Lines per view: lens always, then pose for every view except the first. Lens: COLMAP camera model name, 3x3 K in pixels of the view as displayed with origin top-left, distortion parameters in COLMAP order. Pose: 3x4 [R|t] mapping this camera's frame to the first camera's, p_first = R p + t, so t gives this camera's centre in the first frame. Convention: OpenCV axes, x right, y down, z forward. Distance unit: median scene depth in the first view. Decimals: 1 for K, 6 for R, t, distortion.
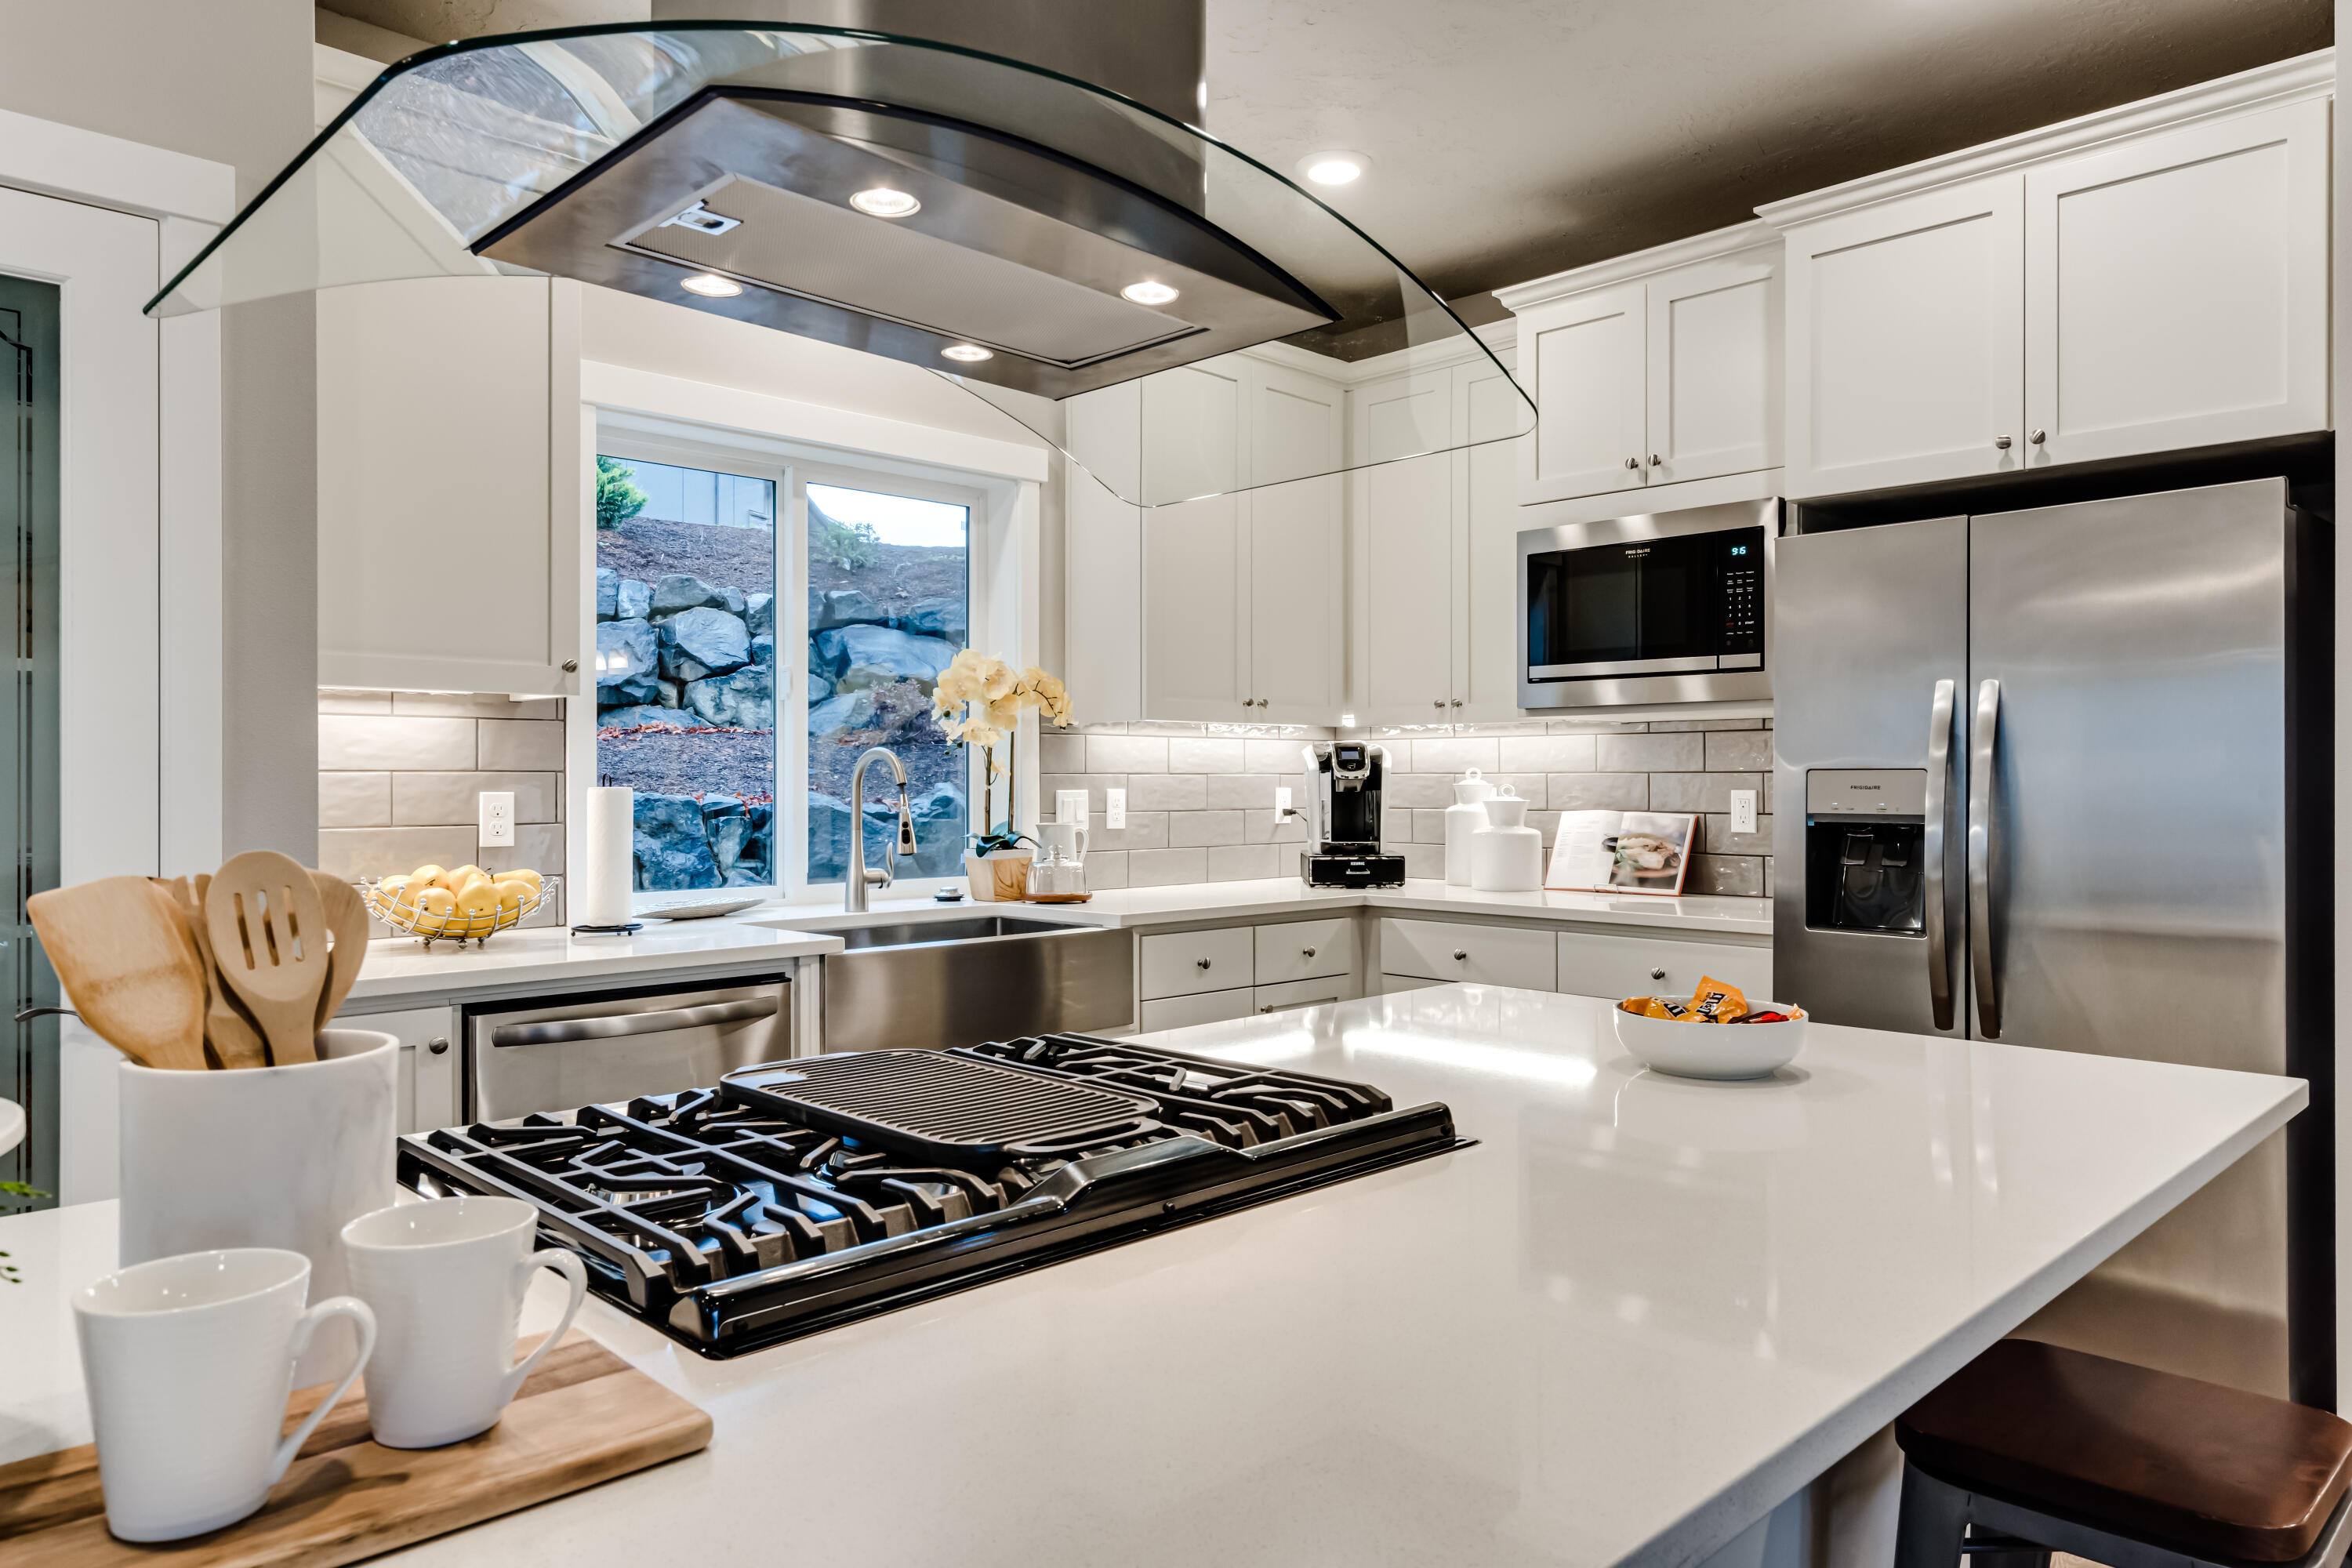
lens RADIAL K [[1514.1, 0, 1169.1], [0, 1514.1, 774.8], [0, 0, 1]] dist [0.002833, 0.003416]
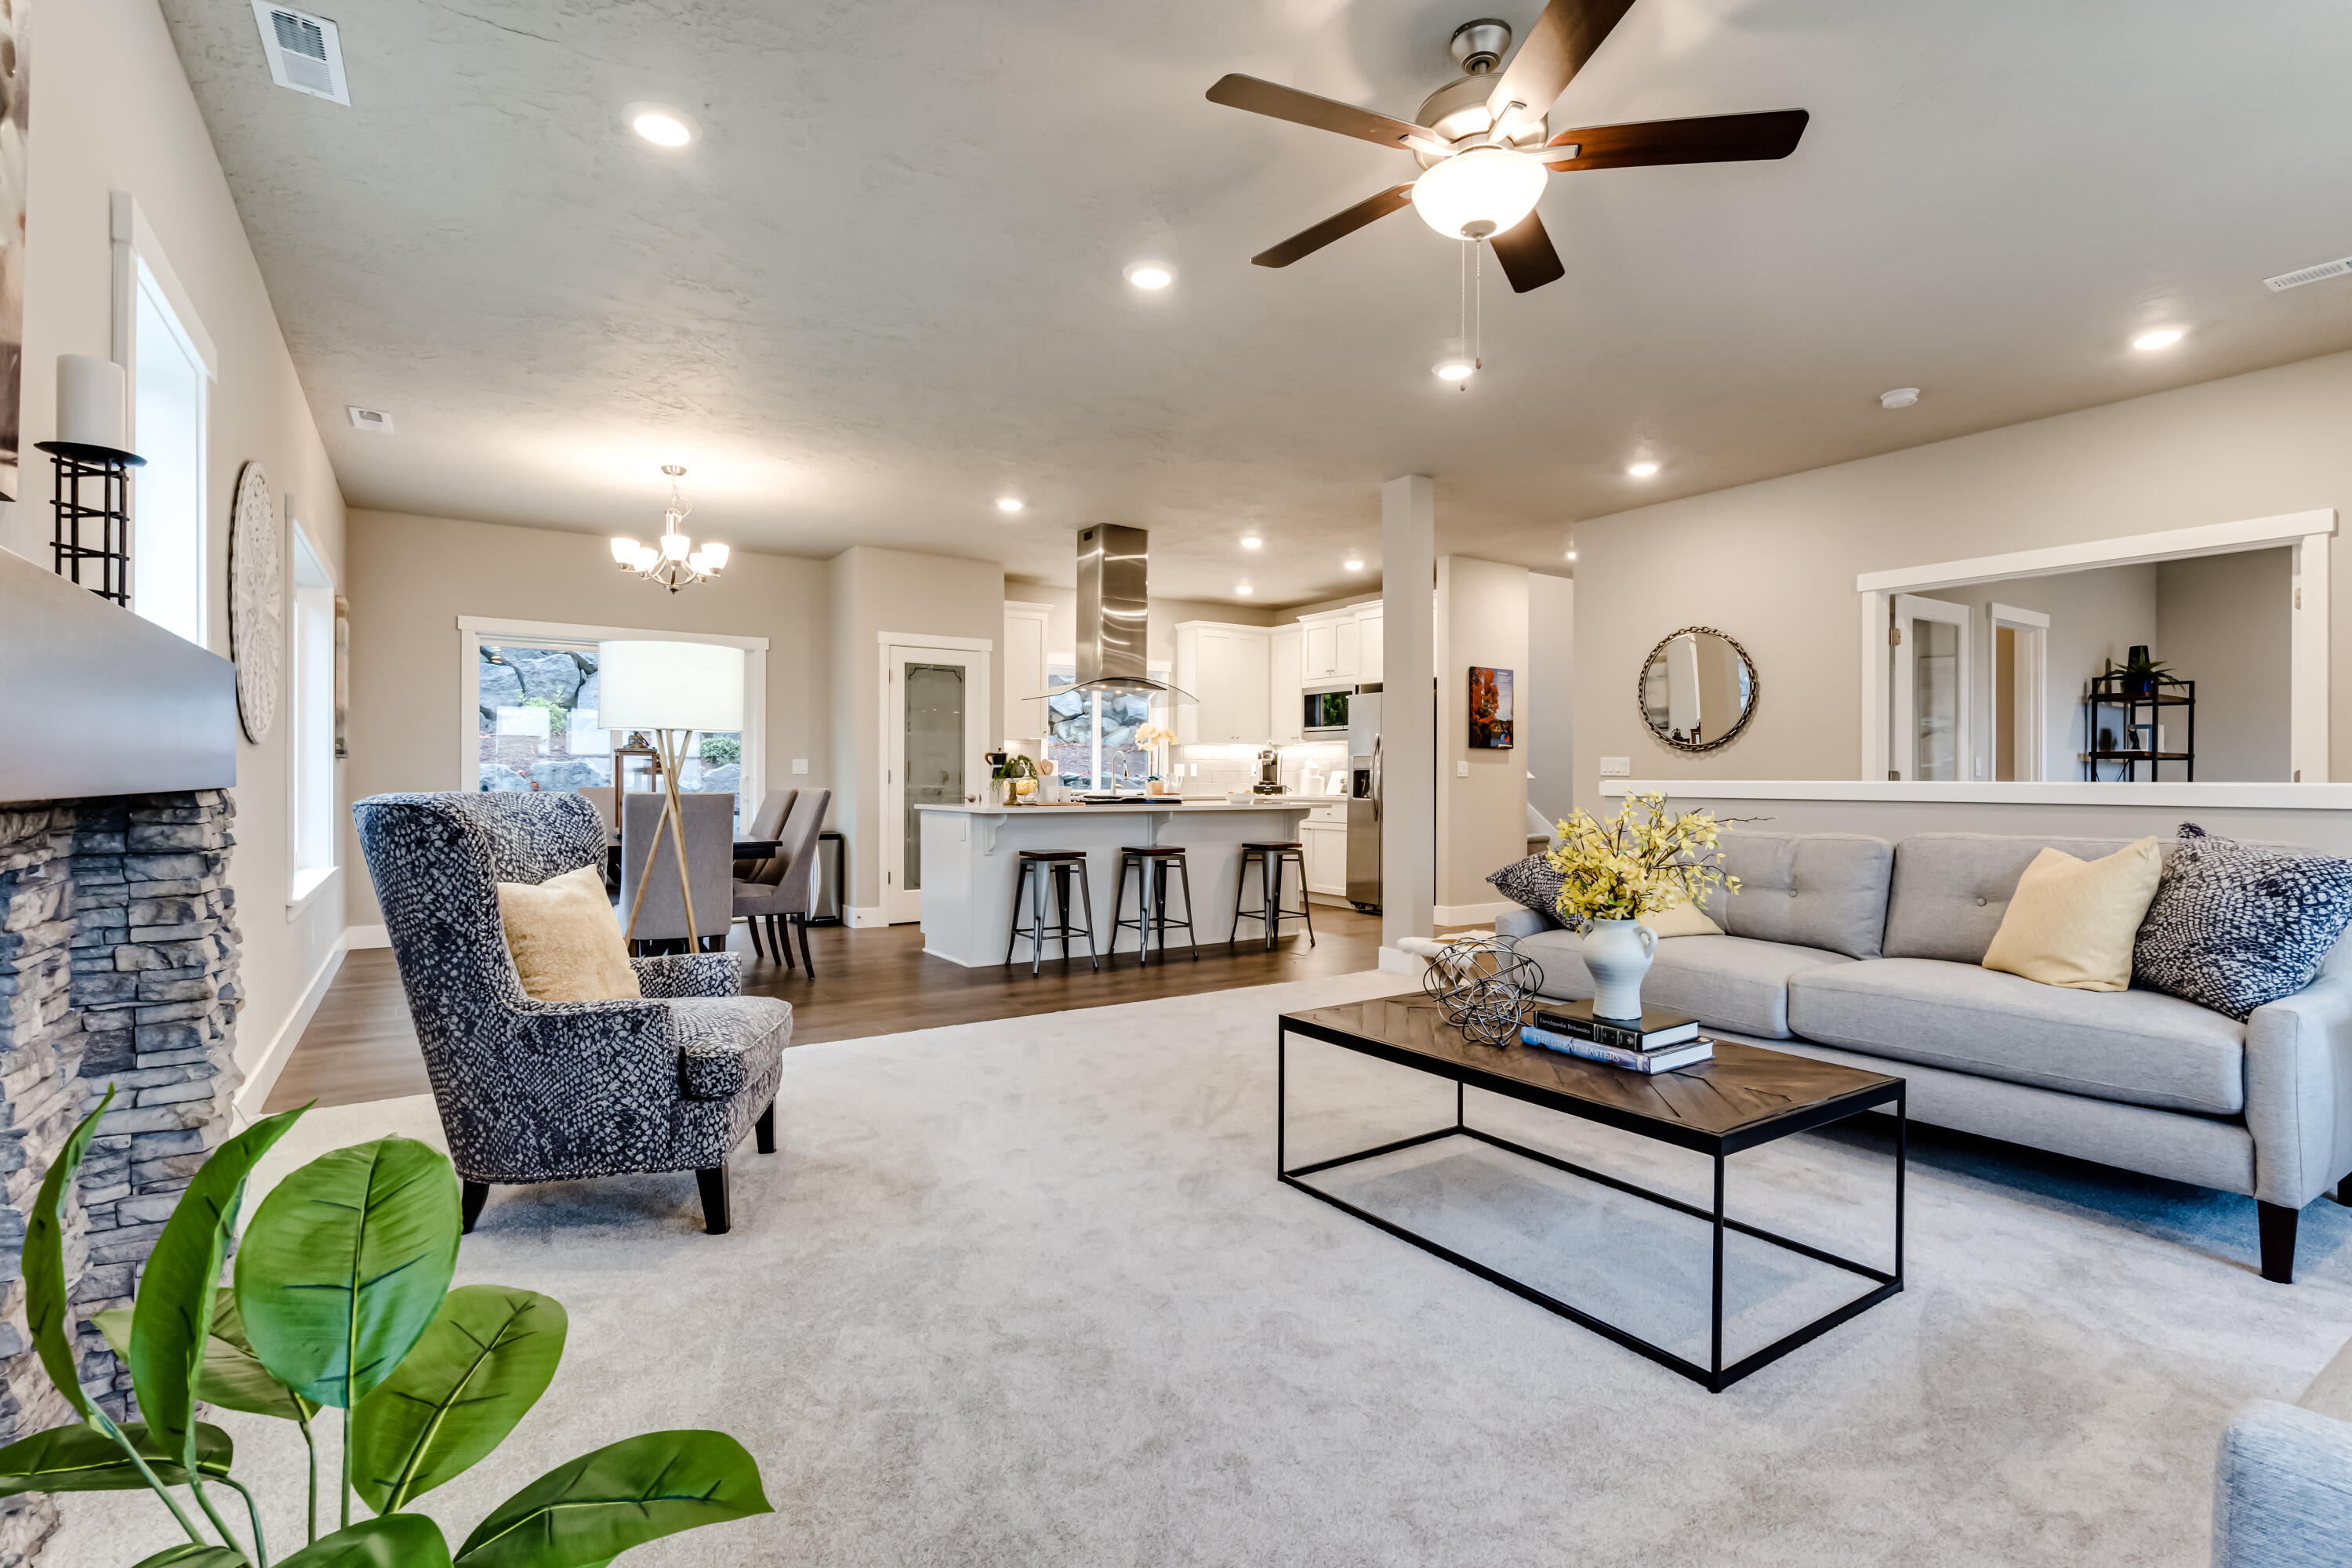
lens RADIAL K [[1091.7, 0, 1176.0], [0, 1091.7, 784.0], [0, 0, 1]] dist [-0.003245, 0.000083]
pose [[0.983745, 0.003835, -0.179530, 0.376622], [-0.002063, 0.999947, 0.010056, 0.030453], [0.179559, -0.009522, 0.983701, -1.421176]]
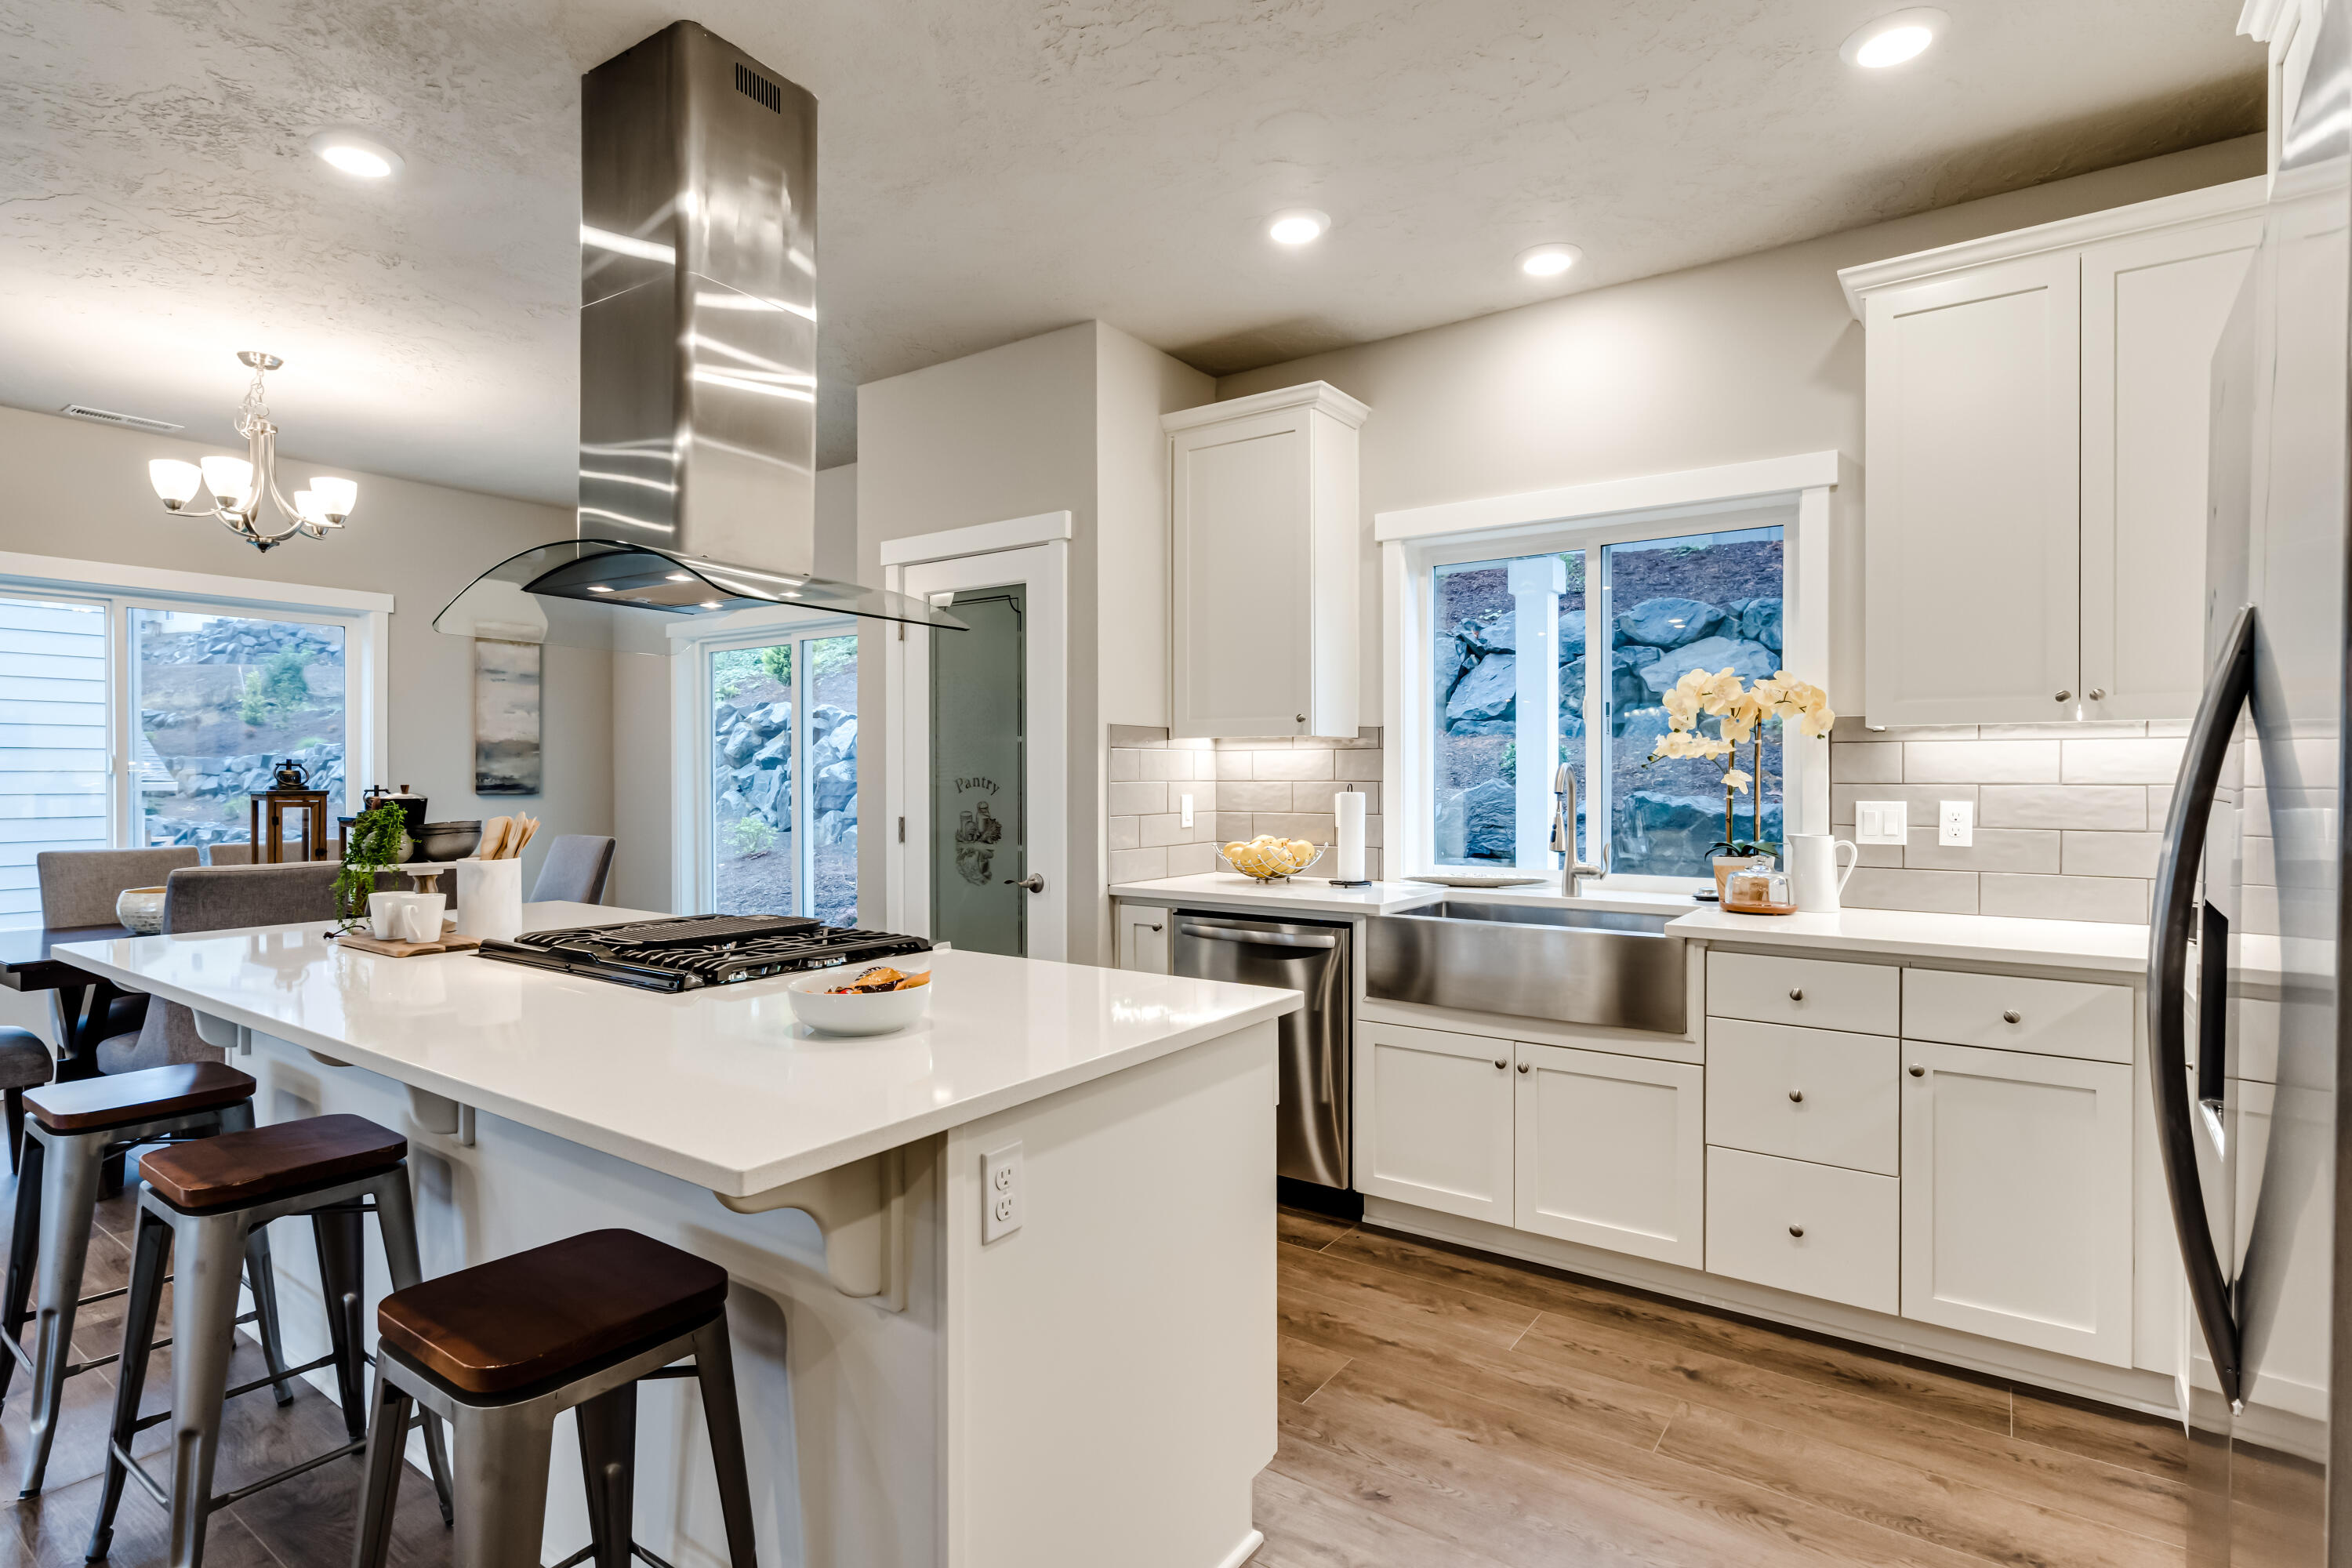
lens RADIAL K [[1166.1, 0, 1168.2], [0, 1166.1, 767.5], [0, 0, 1]] dist [0.000894, 0.000108]
pose [[0.186551, -0.003477, -0.982439, 0.593236], [0.004352, 0.999987, -0.002713, -0.011430], [0.982436, -0.003769, 0.186564, 0.453480]]
